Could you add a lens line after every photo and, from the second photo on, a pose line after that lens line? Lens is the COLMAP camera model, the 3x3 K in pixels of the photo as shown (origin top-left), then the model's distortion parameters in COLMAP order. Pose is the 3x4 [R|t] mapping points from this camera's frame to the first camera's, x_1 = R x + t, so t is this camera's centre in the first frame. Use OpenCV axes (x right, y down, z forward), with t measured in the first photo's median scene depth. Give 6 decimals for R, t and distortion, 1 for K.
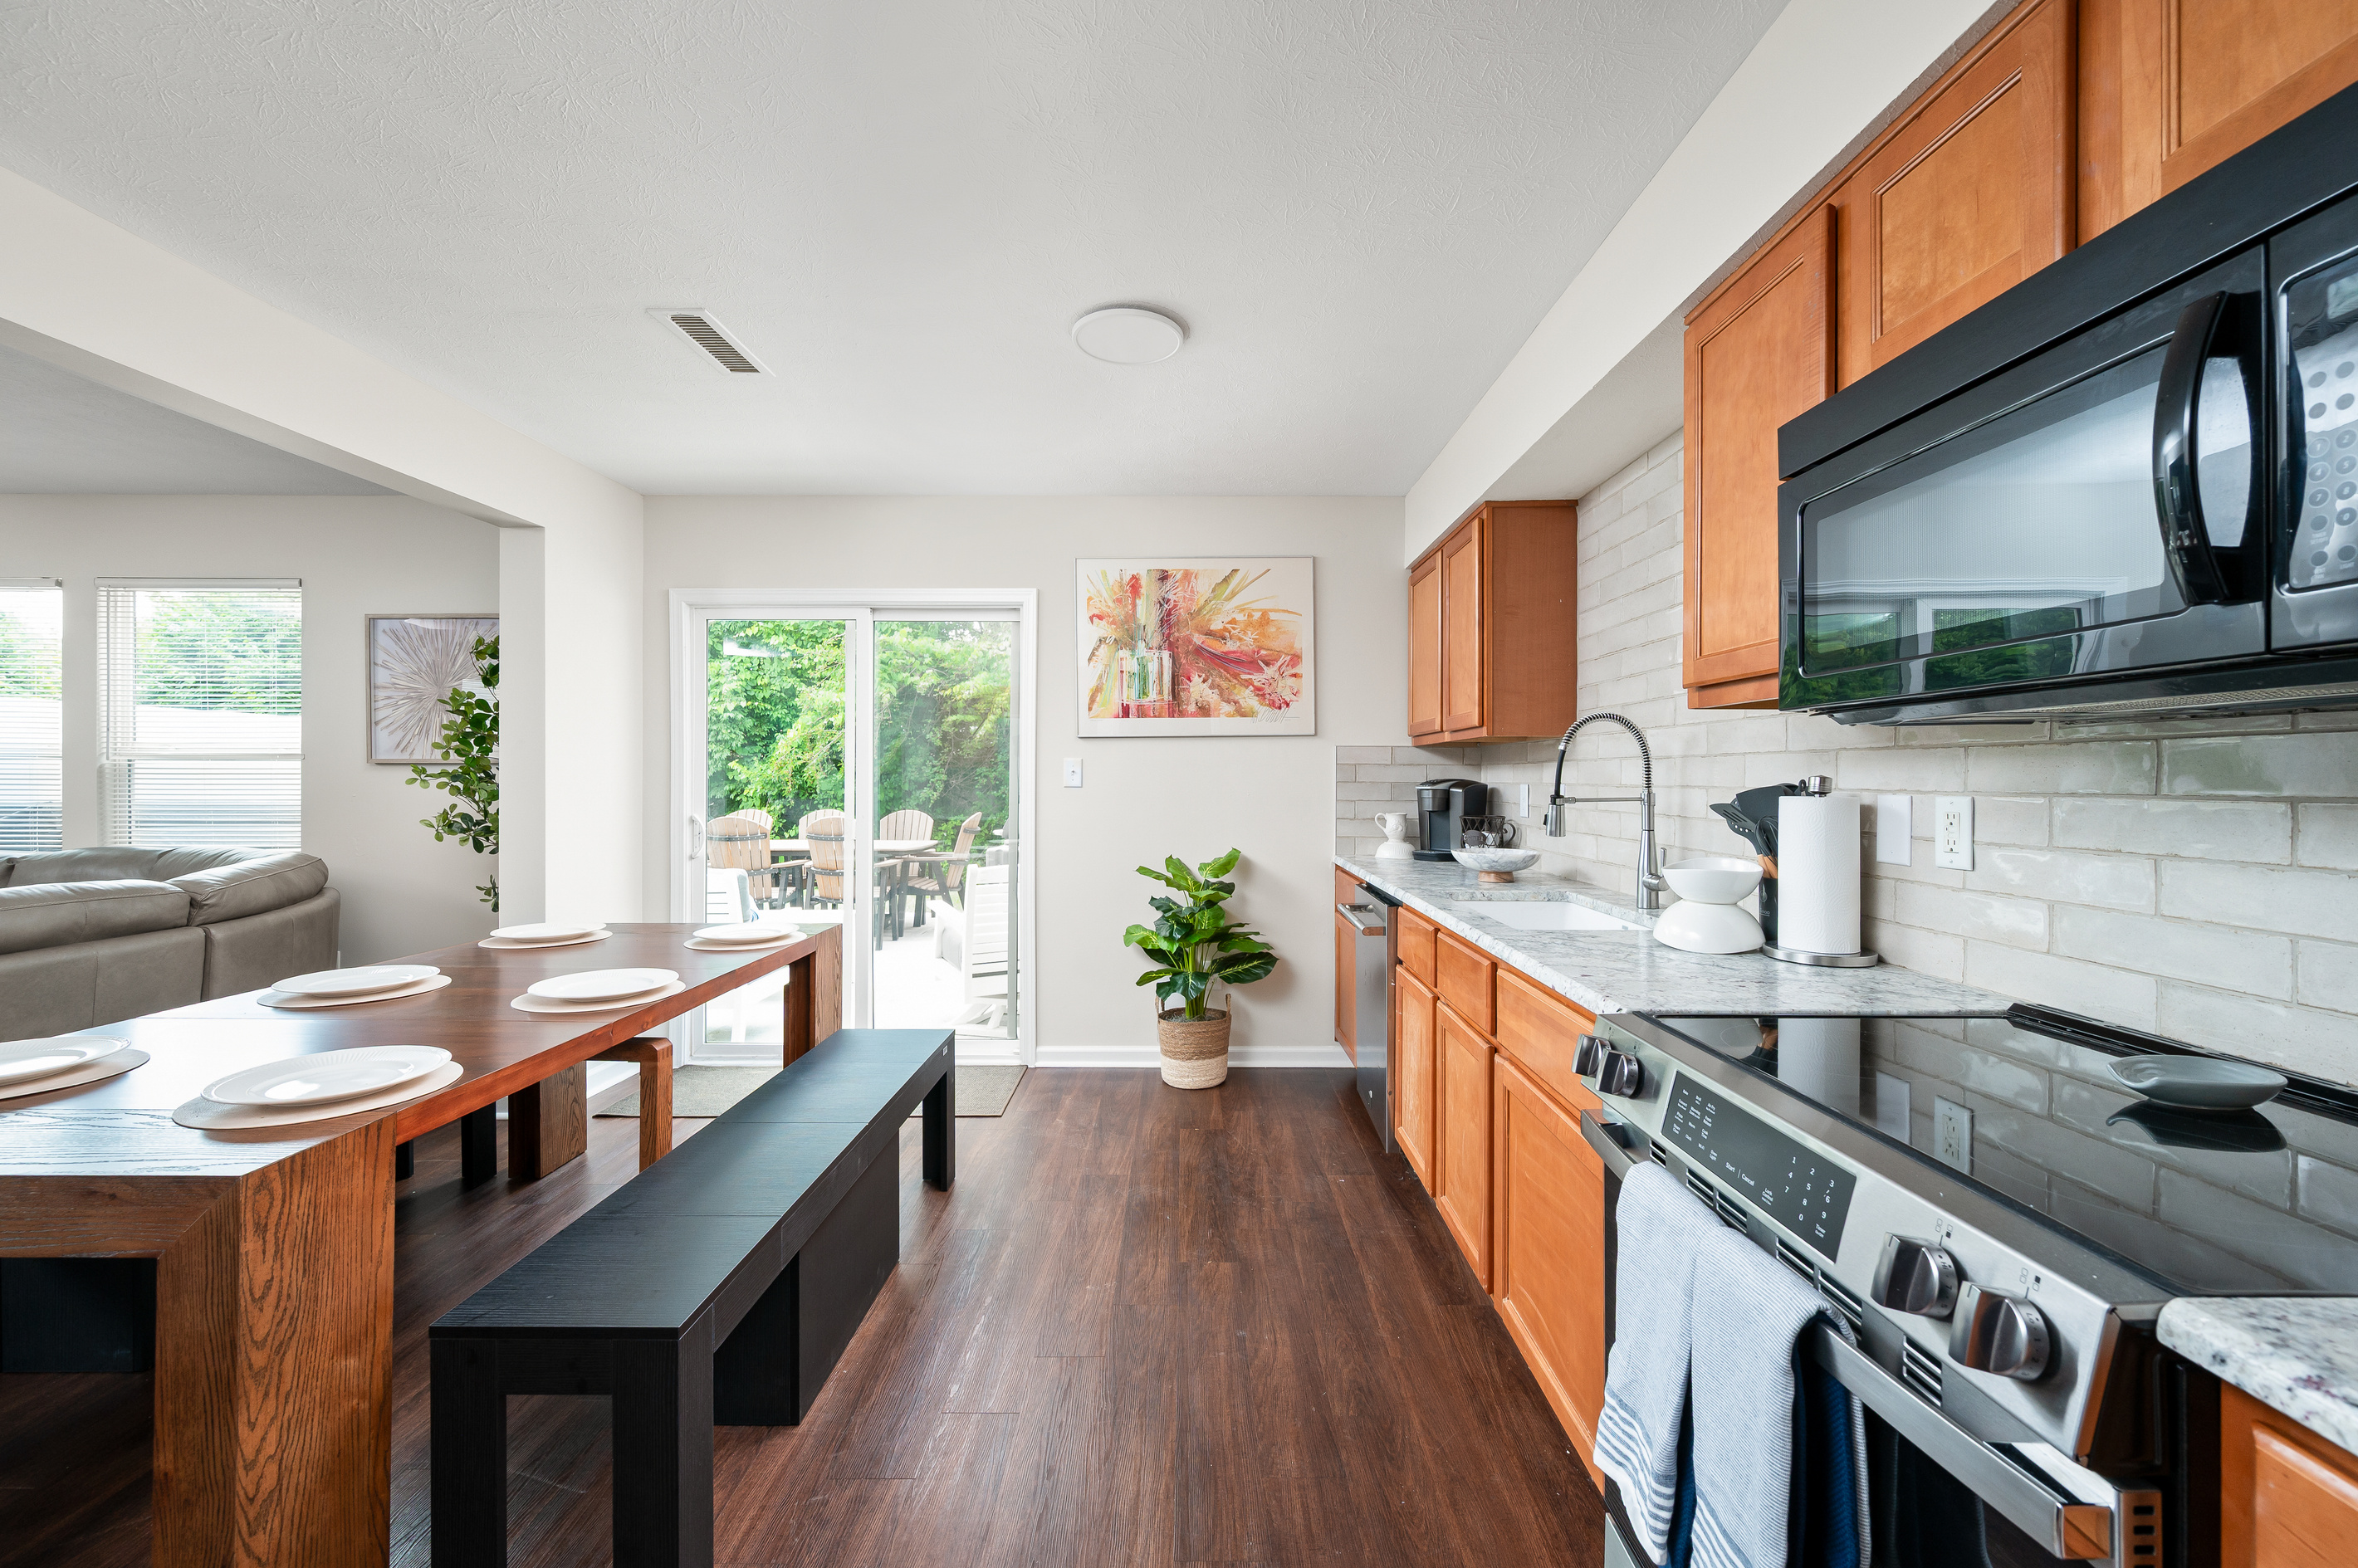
lens RADIAL K [[949.3, 0, 1184.1], [0, 949.3, 775.7], [0, 0, 1]] dist [0.002999, -0.000184]
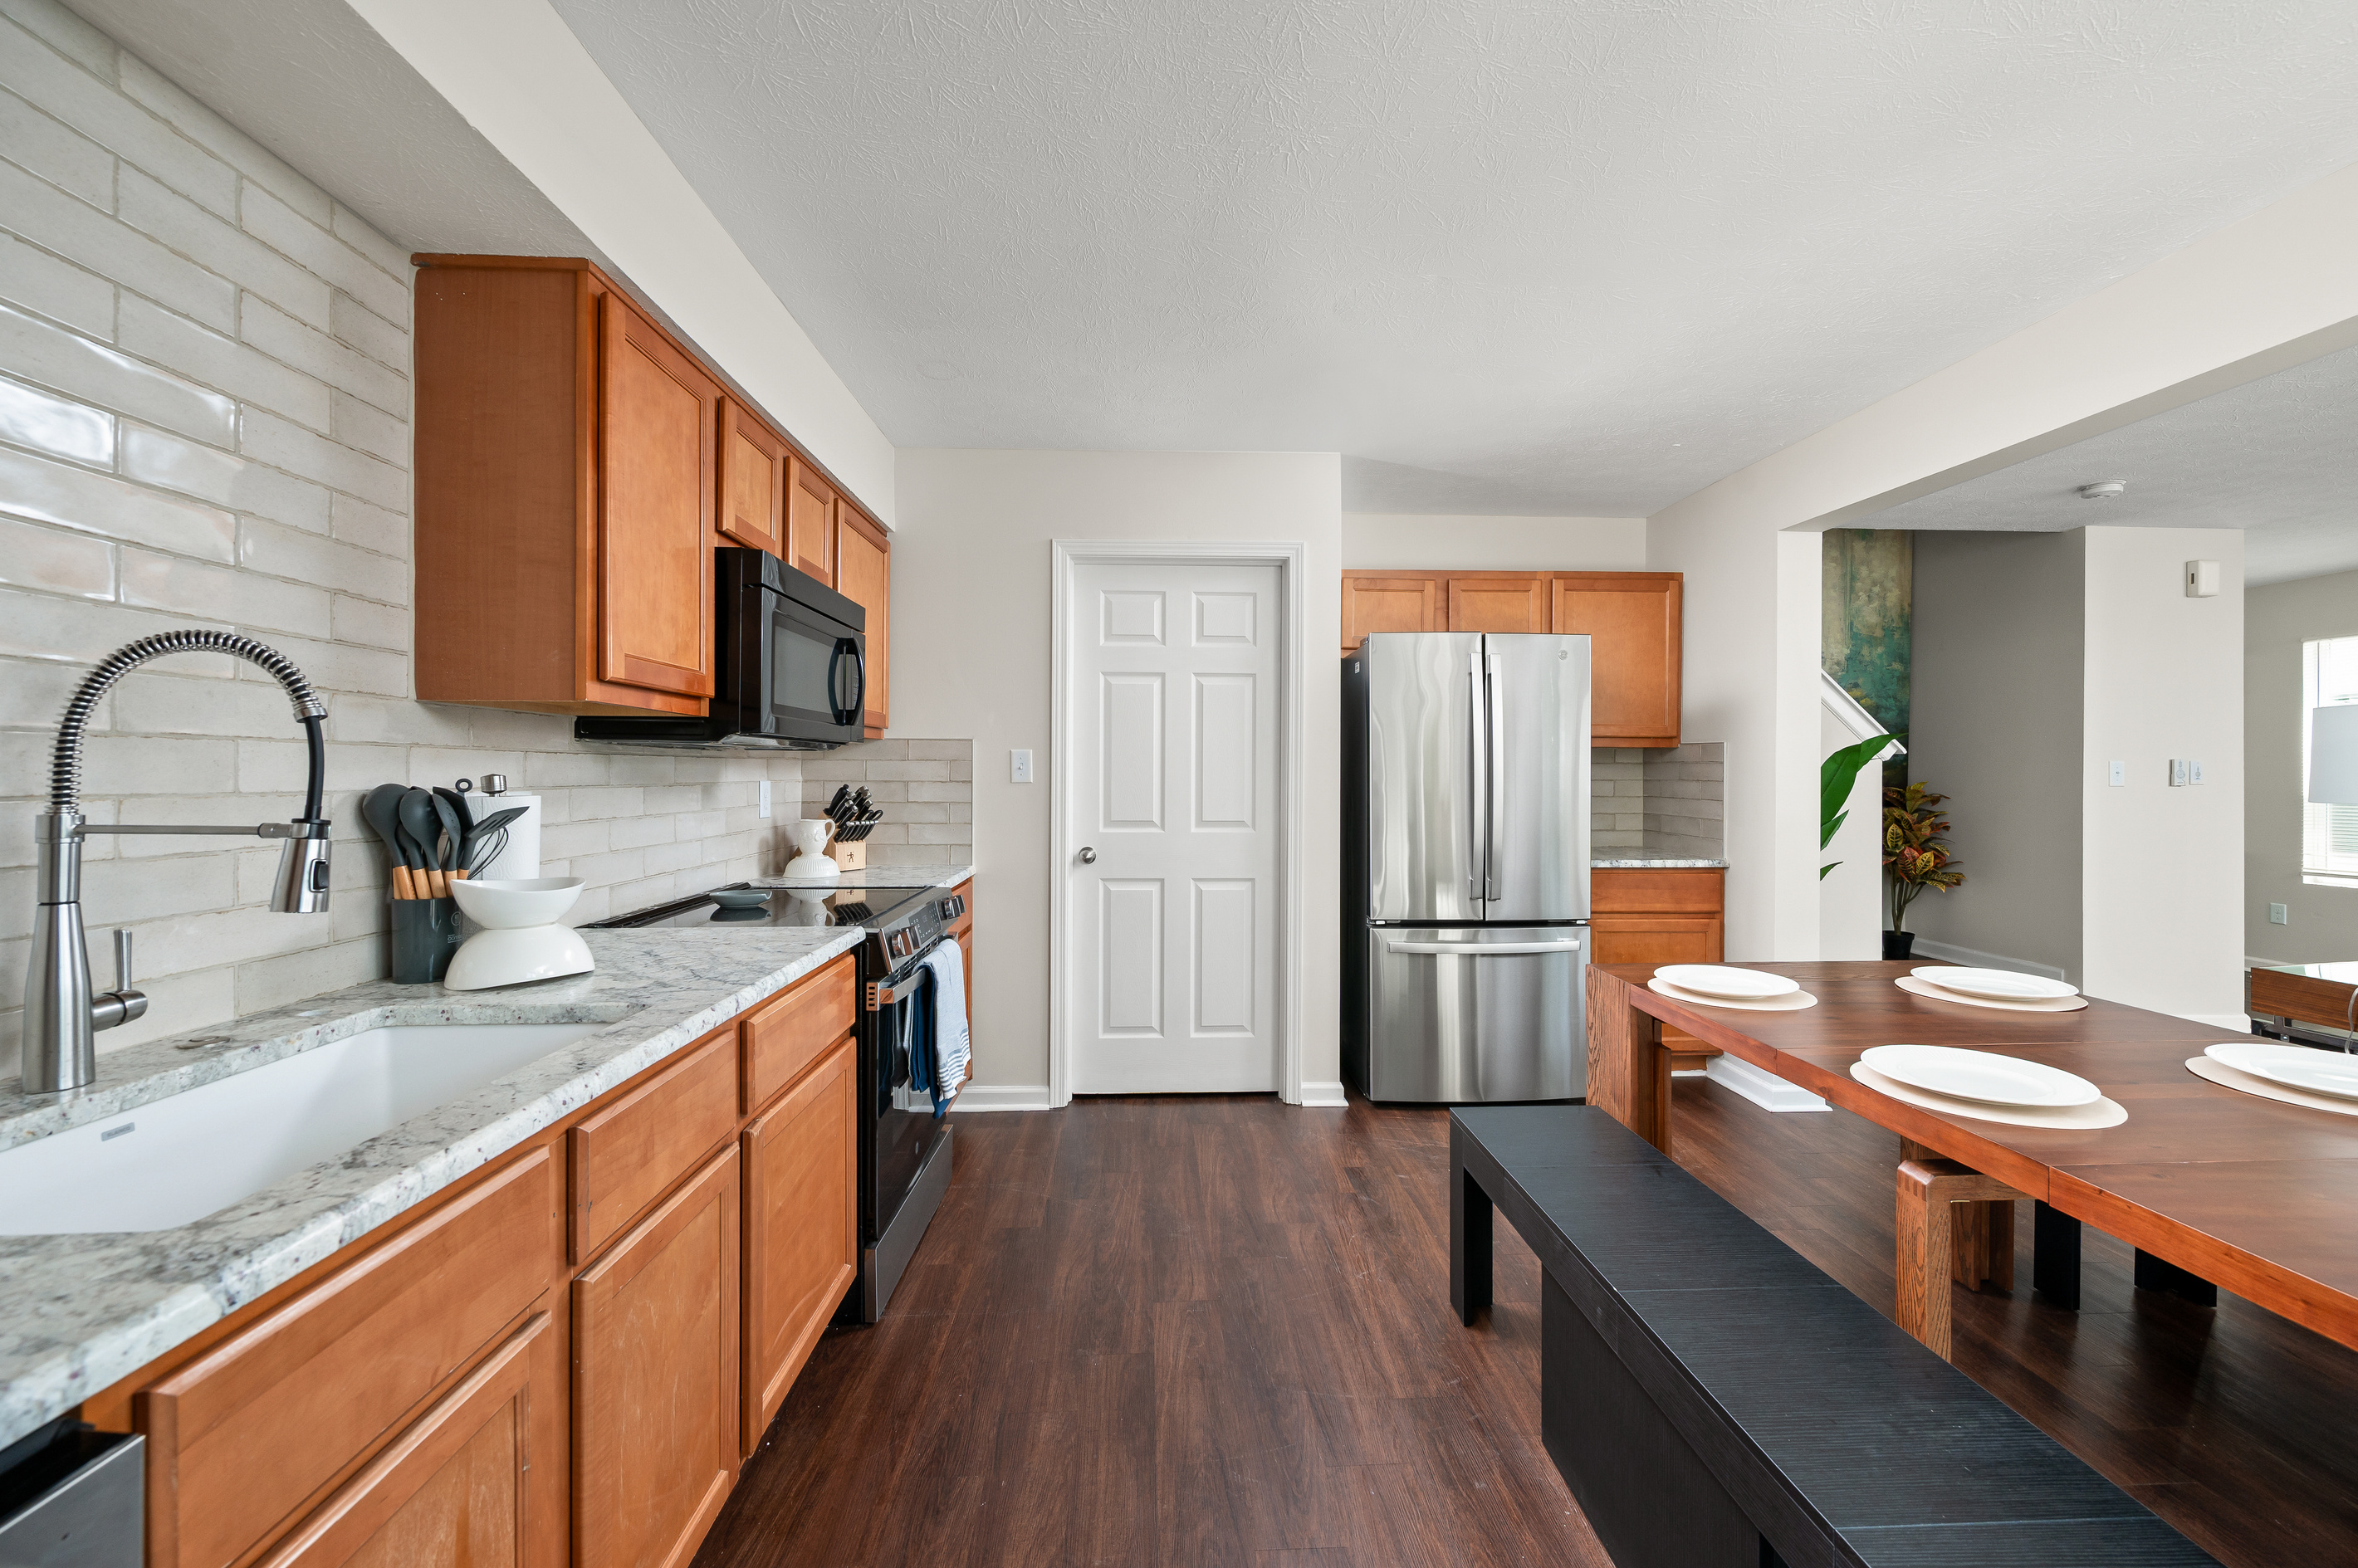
lens RADIAL K [[949.3, 0, 1196.5], [0, 949.3, 775.8], [0, 0, 1]] dist [0.002999, -0.000184]
pose [[-0.998667, -0.006133, -0.051243, 0.002534], [-0.006149, 0.999981, 0.000151, -0.001252], [0.051241, 0.000466, -0.998686, 0.874859]]
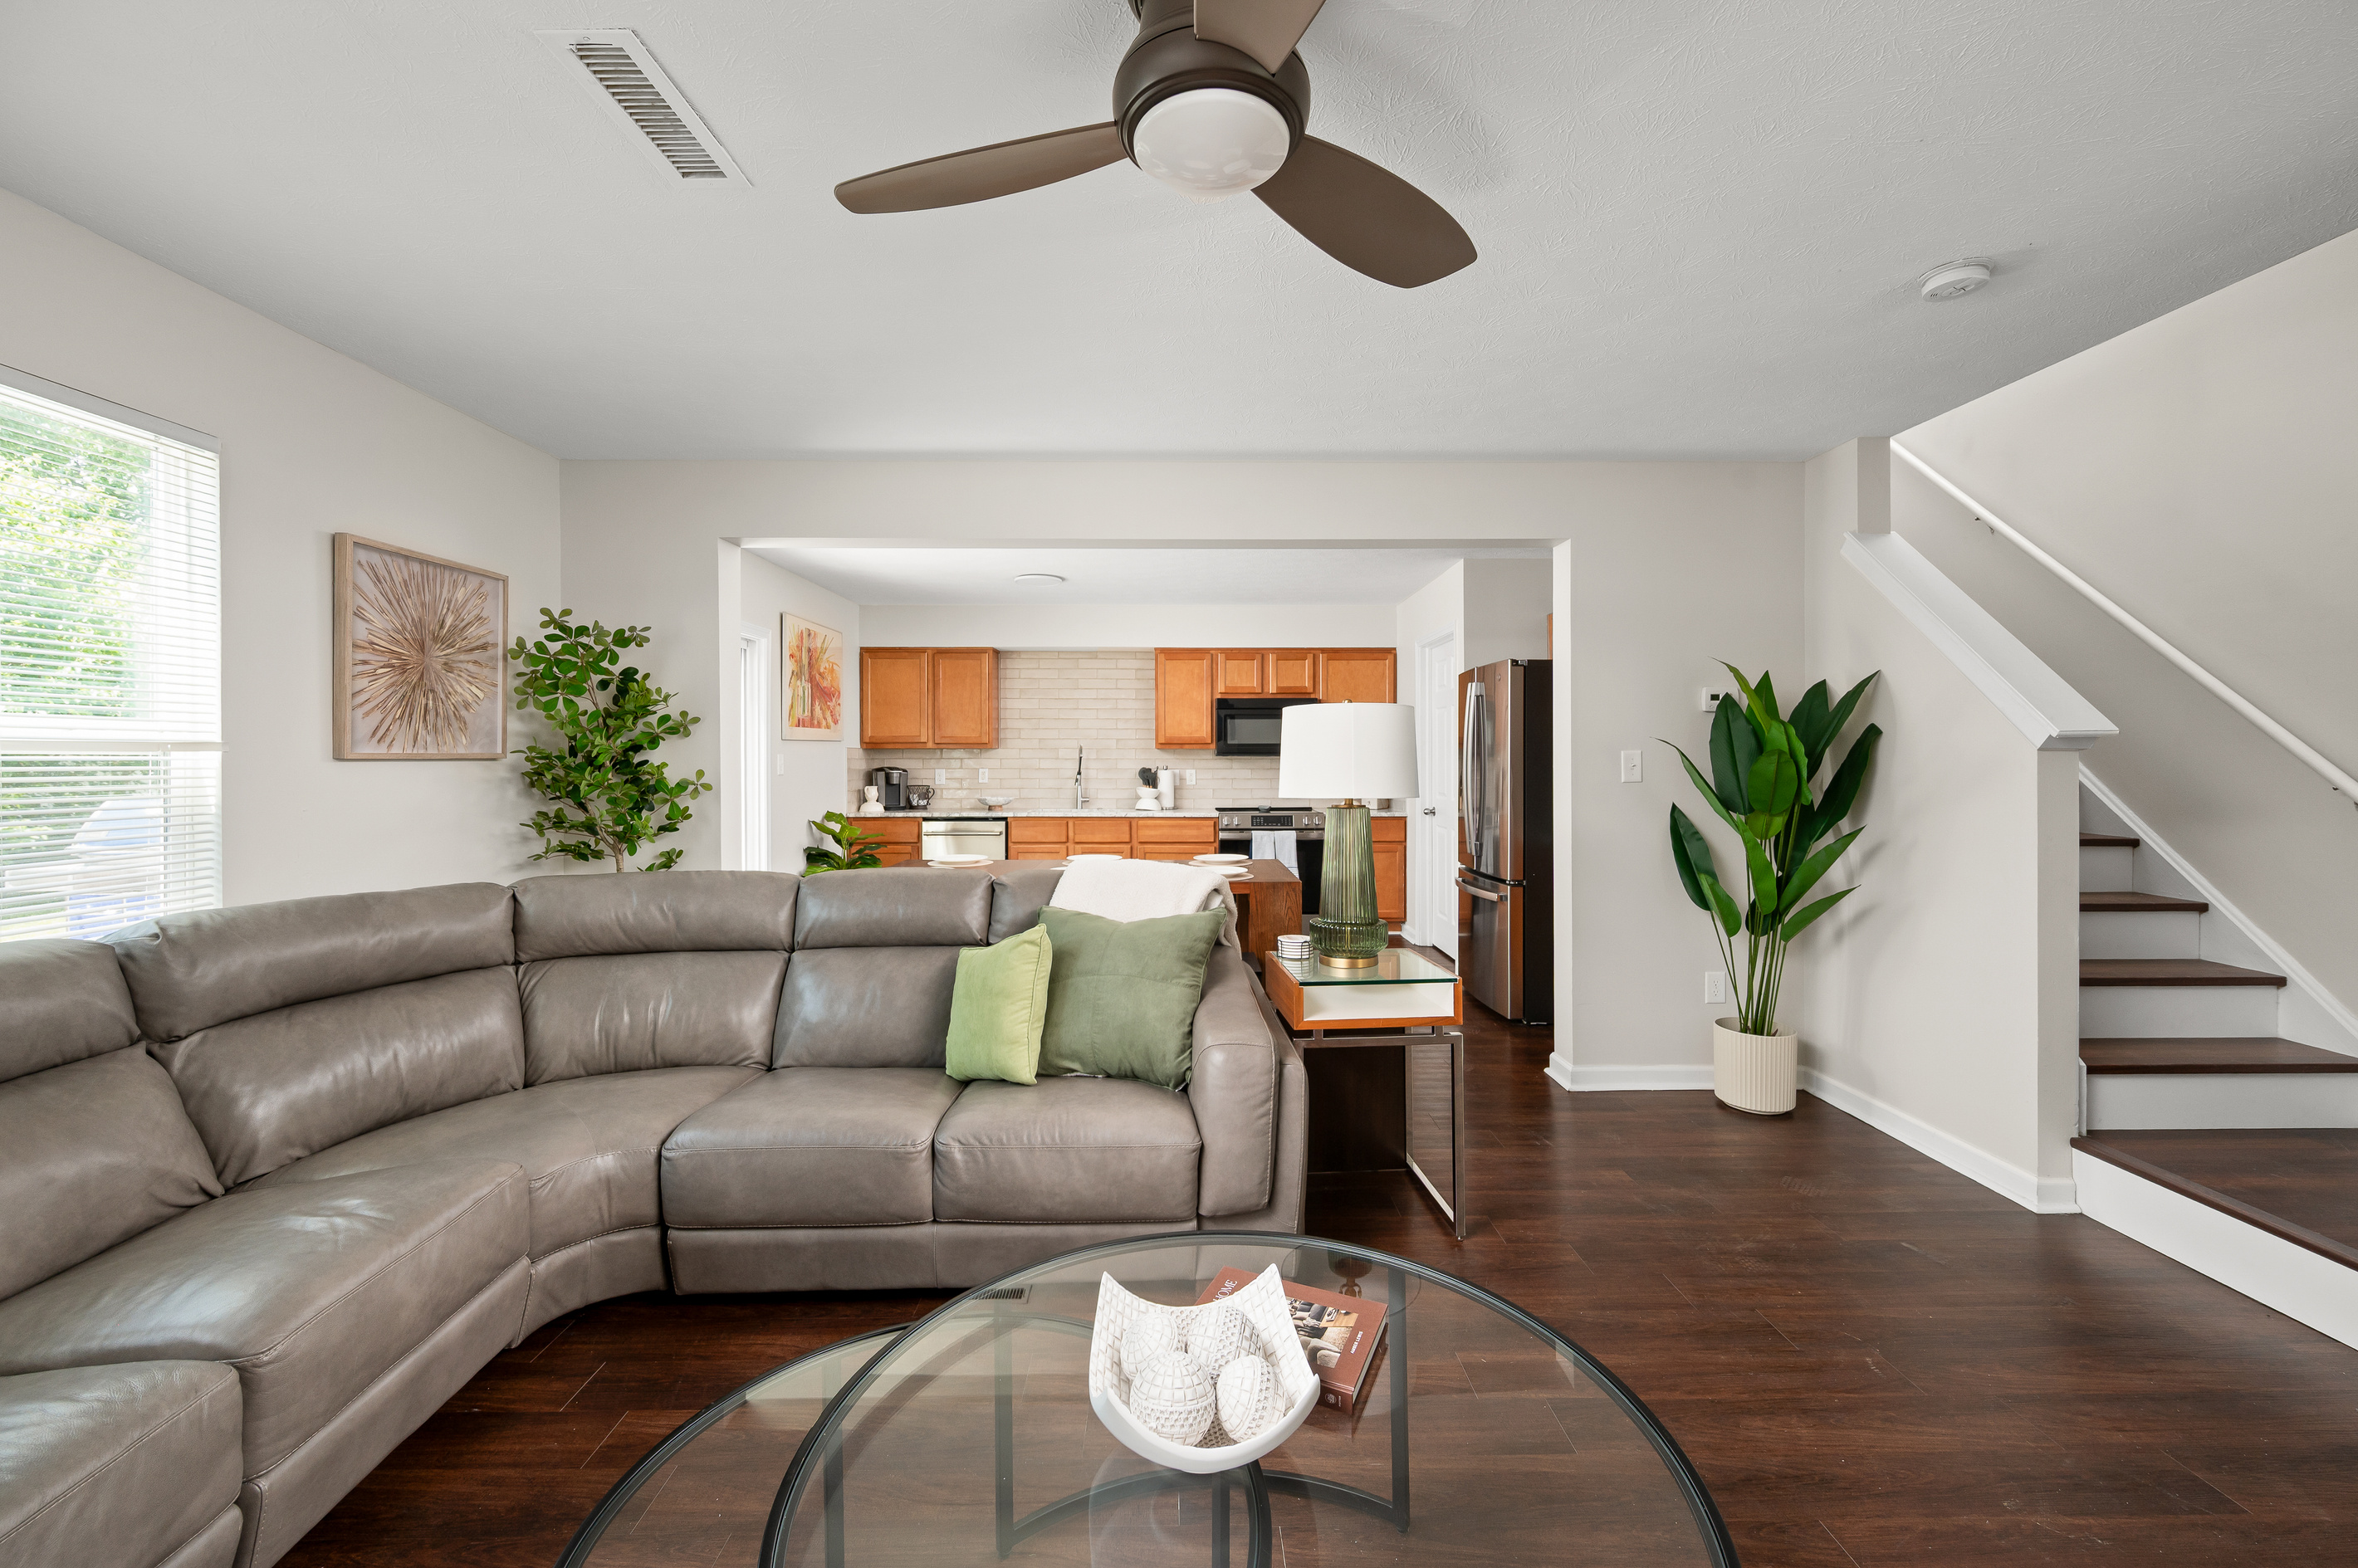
lens RADIAL K [[949.3, 0, 1180.5], [0, 949.3, 767.7], [0, 0, 1]] dist [0.002999, -0.000184]
pose [[-0.012697, -0.011840, 0.999849, -1.537593], [-0.003018, 0.999926, 0.011802, -0.016928], [-0.999915, -0.002868, -0.012732, 0.429772]]
